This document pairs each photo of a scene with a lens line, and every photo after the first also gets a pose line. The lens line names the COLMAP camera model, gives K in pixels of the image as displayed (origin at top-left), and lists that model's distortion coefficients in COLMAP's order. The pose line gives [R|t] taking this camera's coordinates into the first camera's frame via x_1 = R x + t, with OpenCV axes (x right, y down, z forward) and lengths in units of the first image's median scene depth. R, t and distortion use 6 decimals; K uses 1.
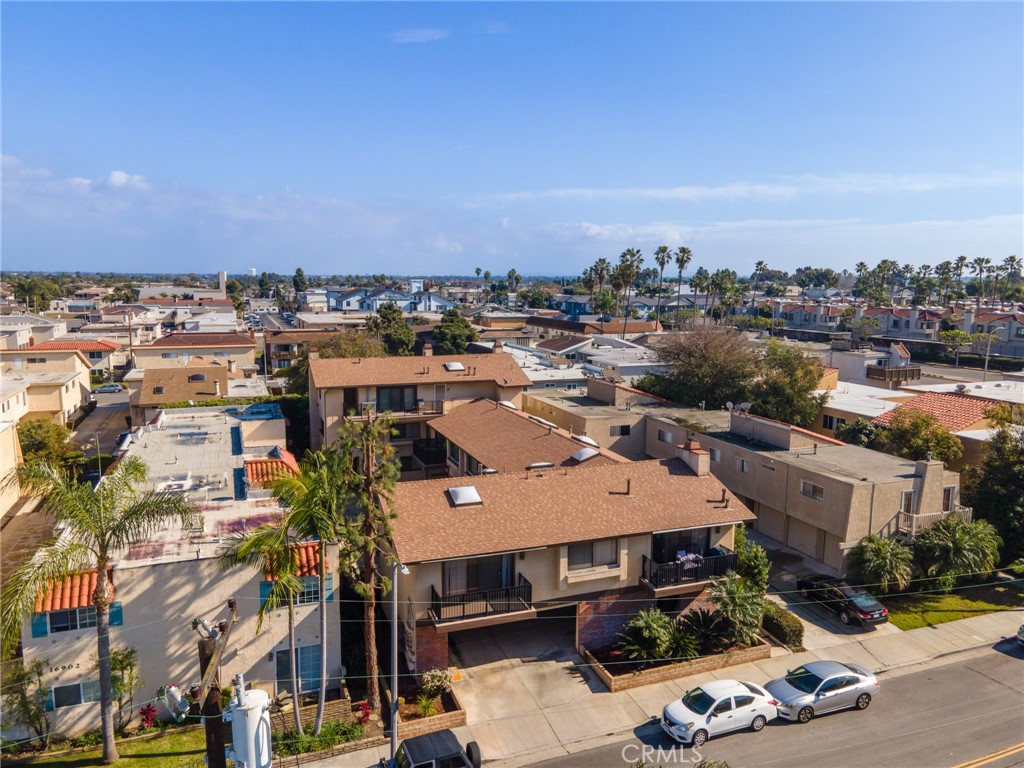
lens RADIAL K [[750.3, 0, 512.0], [0, 750.3, 384.0], [0, 0, 1]] dist [0.002112, 0.081099]
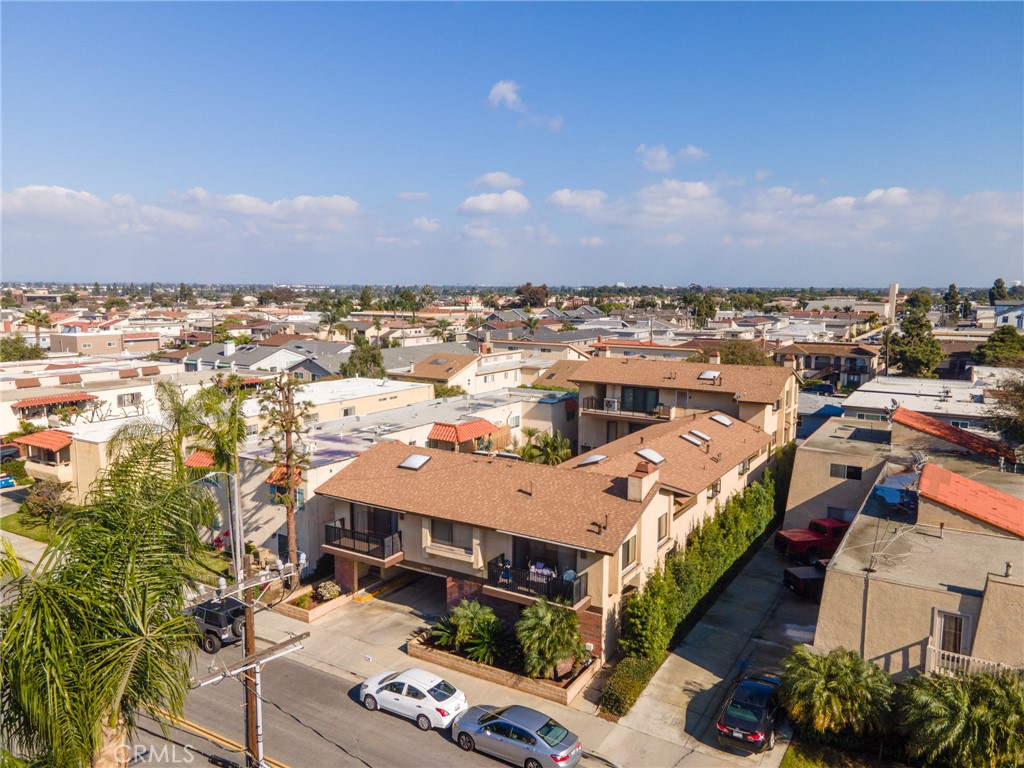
lens RADIAL K [[750.3, 0, 512.0], [0, 750.3, 384.0], [0, 0, 1]] dist [0.002112, 0.081099]
pose [[0.608195, 0.097015, -0.787837, 0.898102], [-0.112132, 0.993051, 0.035721, -0.030971], [0.785828, 0.066616, 0.614847, 0.362762]]
